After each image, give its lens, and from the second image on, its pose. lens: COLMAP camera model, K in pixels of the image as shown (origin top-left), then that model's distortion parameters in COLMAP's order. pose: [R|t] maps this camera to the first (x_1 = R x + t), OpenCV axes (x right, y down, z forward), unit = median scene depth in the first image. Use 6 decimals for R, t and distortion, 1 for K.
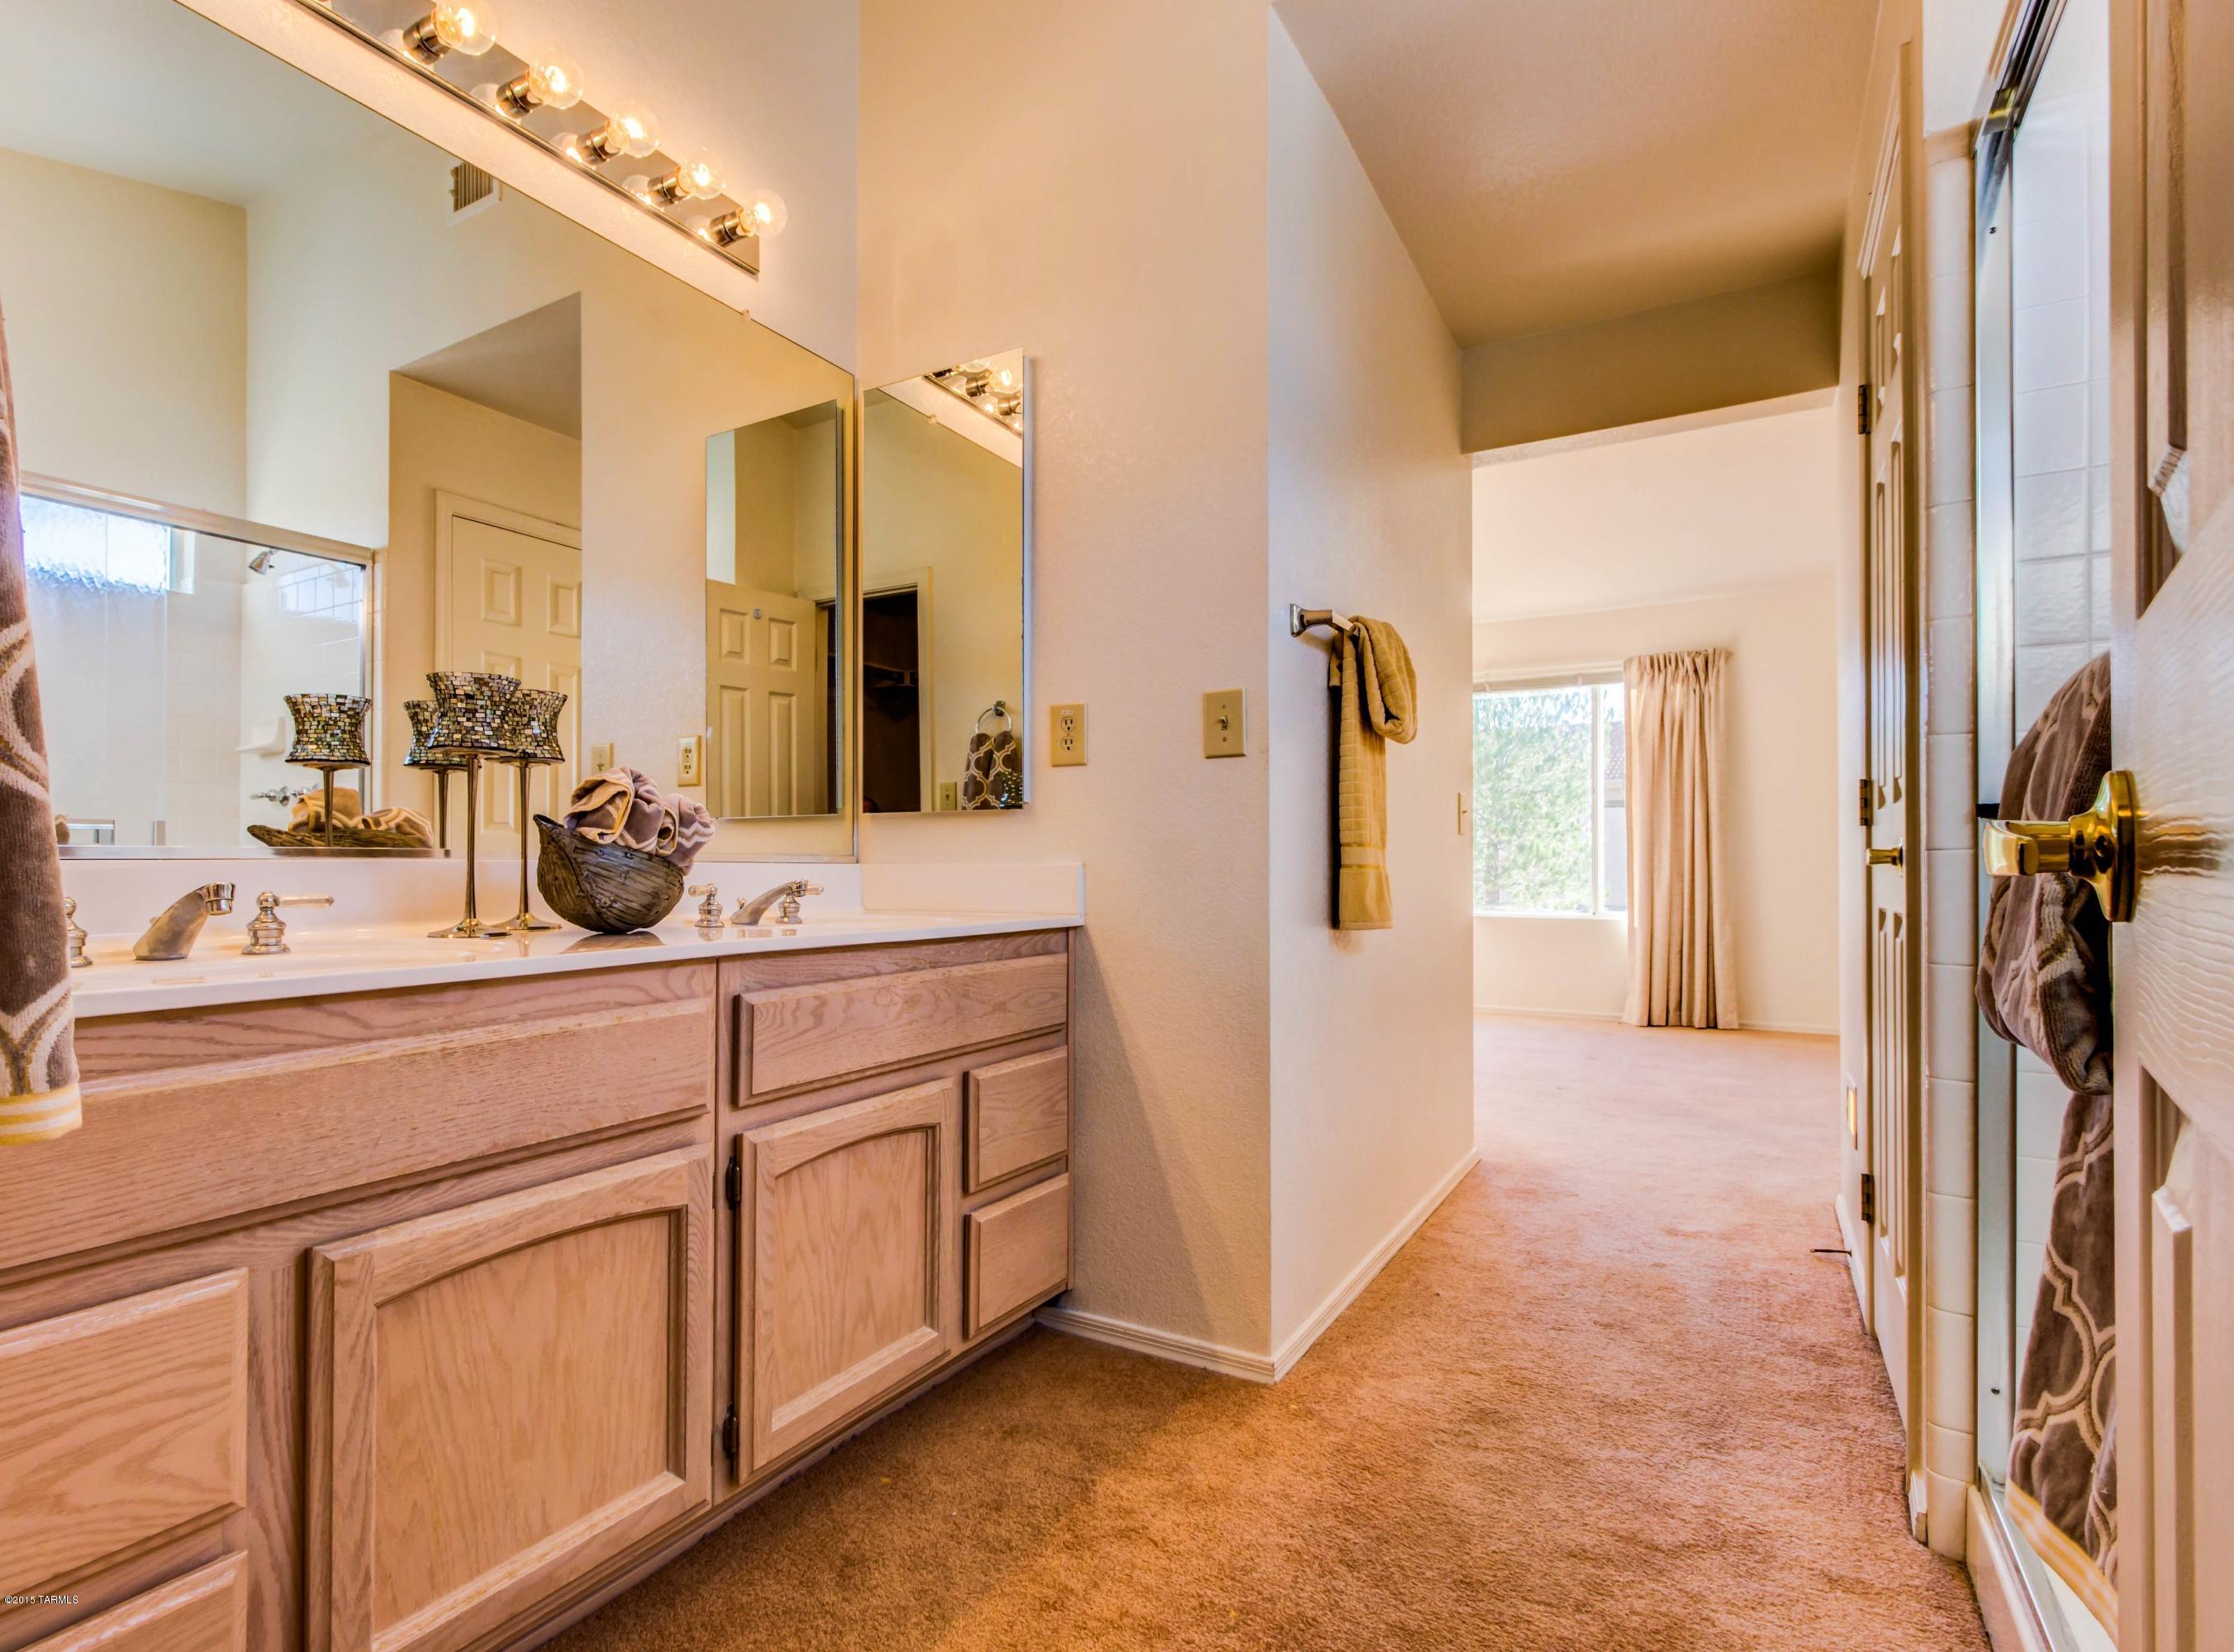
lens RADIAL K [[1079.2, 0, 1117.0], [0, 1079.2, 826.0], [0, 0, 1]] dist [0.000306, 0.000000]
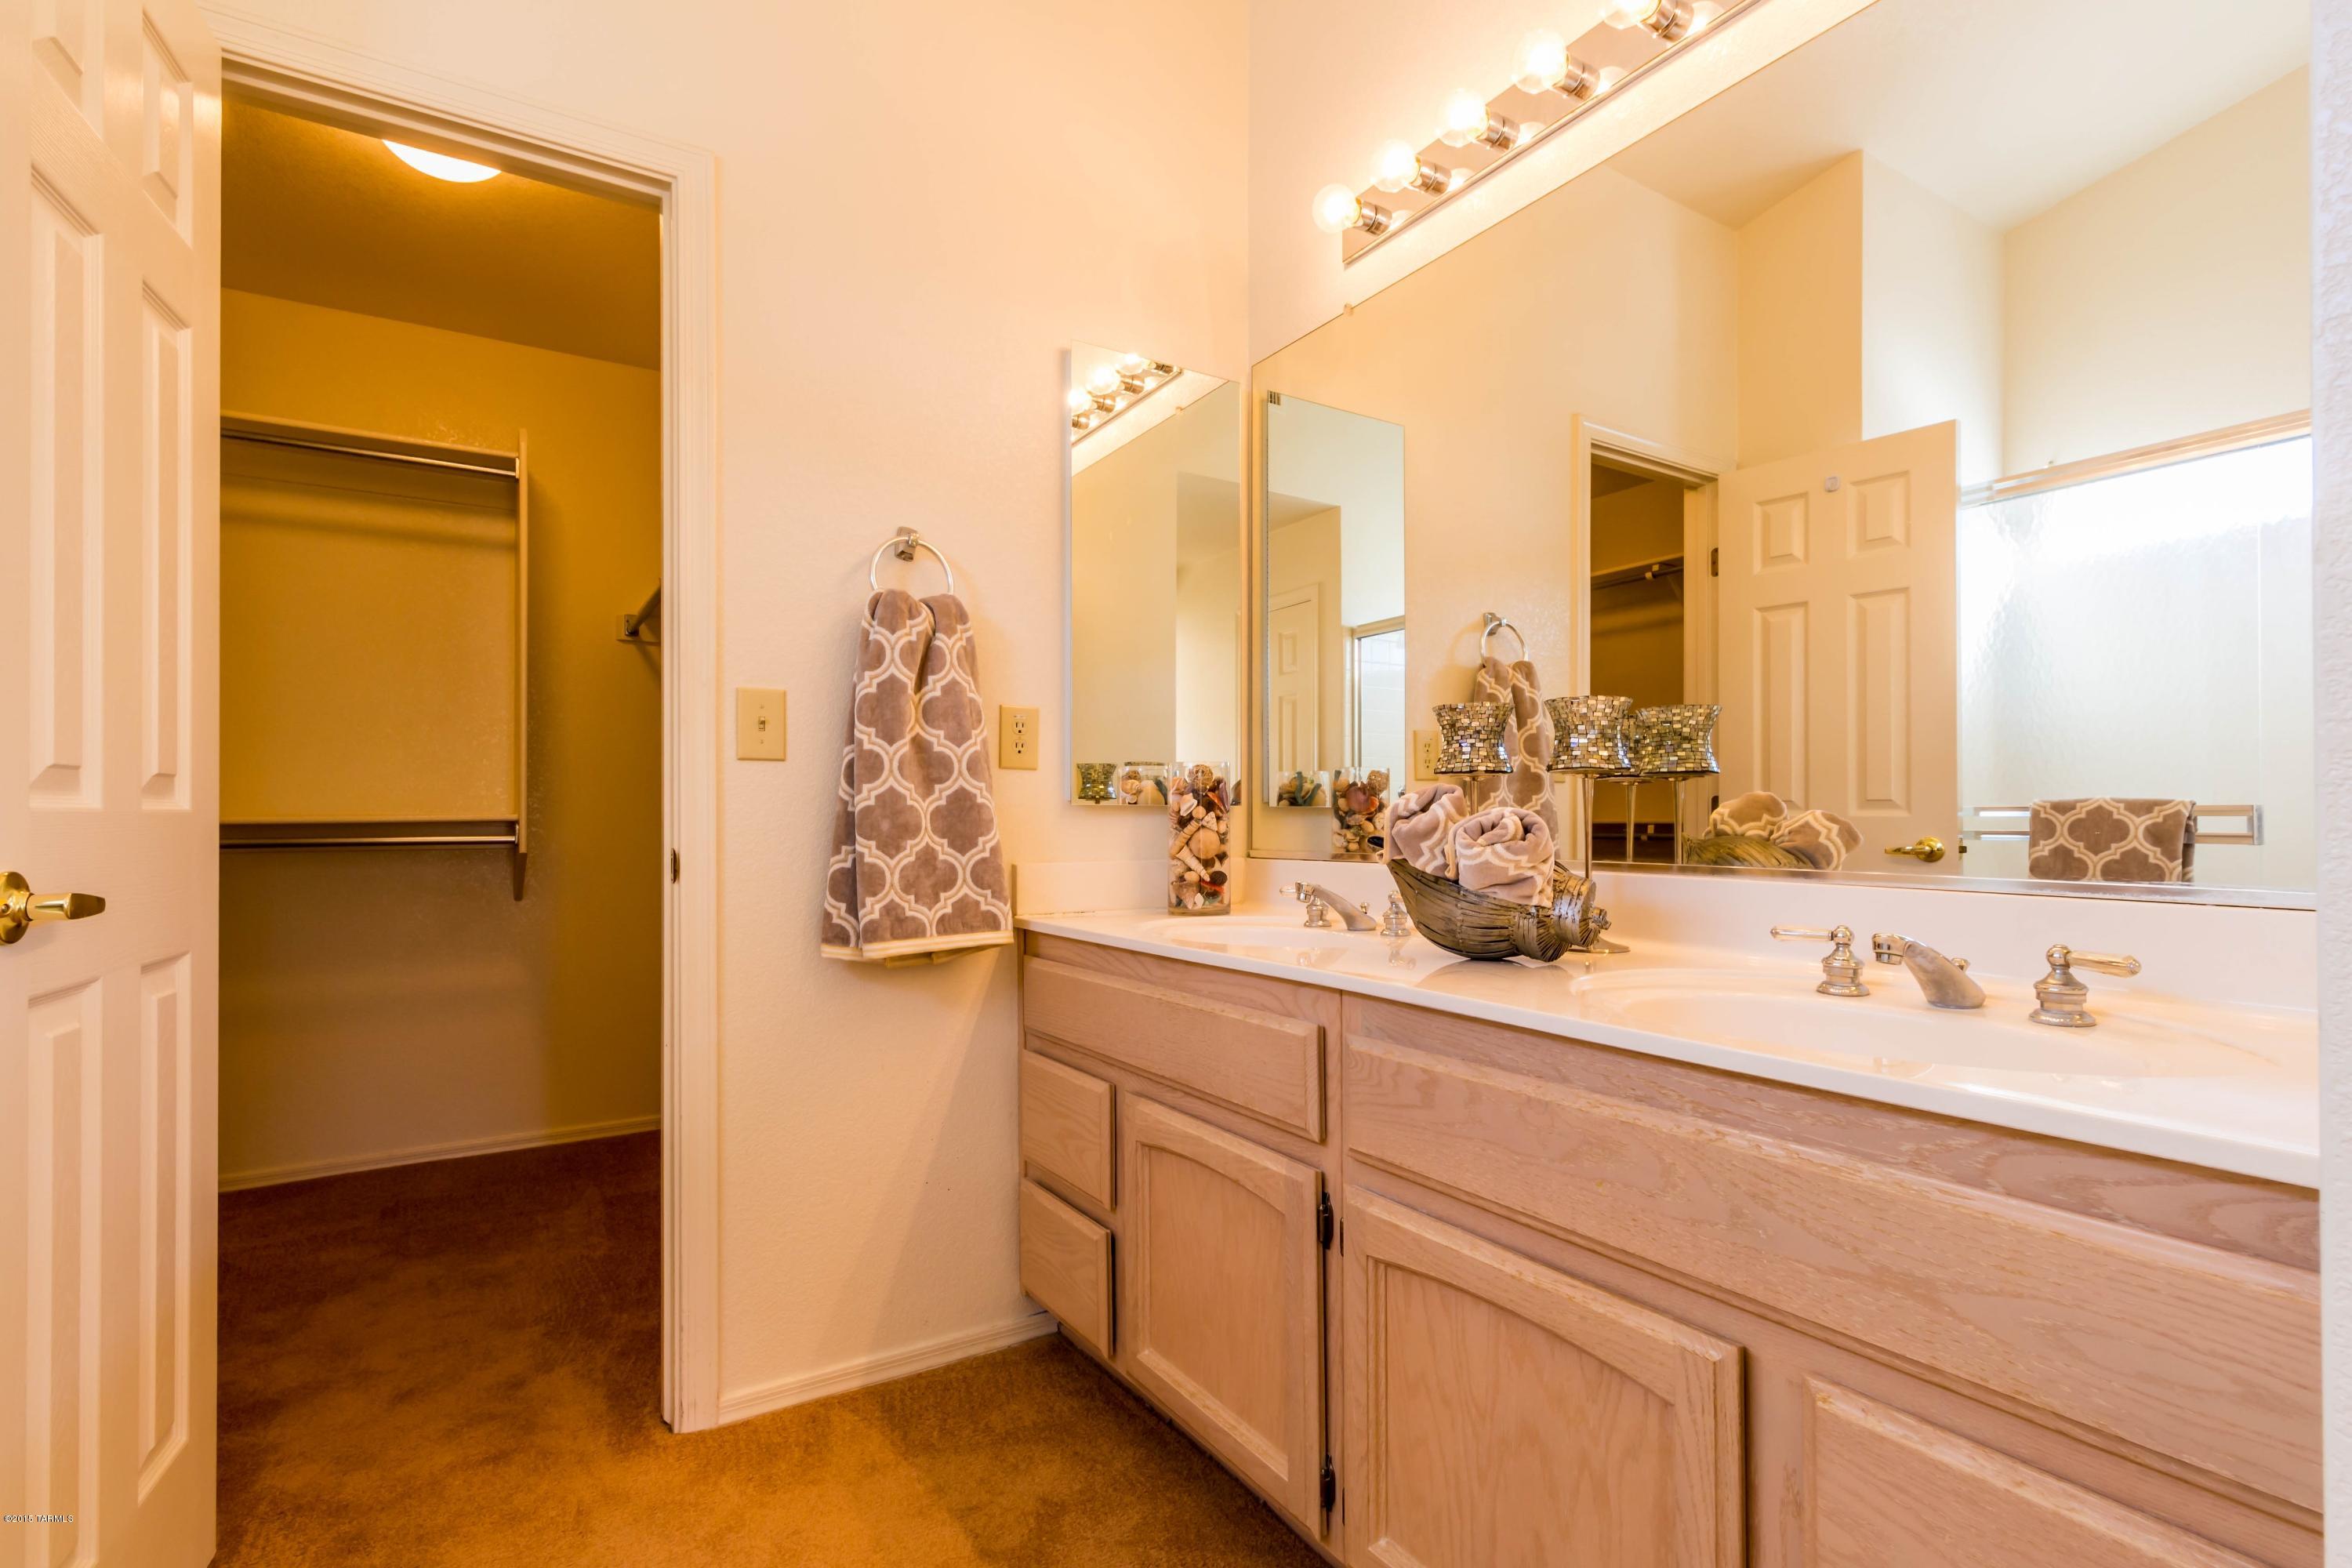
lens RADIAL K [[1077.9, 0, 1176.0], [0, 1077.9, 784.0], [0, 0, 1]] dist [0.000227, 0.000040]
pose [[-0.478564, -0.046254, -0.876834, 0.614223], [0.014564, 0.998056, -0.060597, -0.007500], [0.877932, -0.041770, -0.476960, 1.461074]]
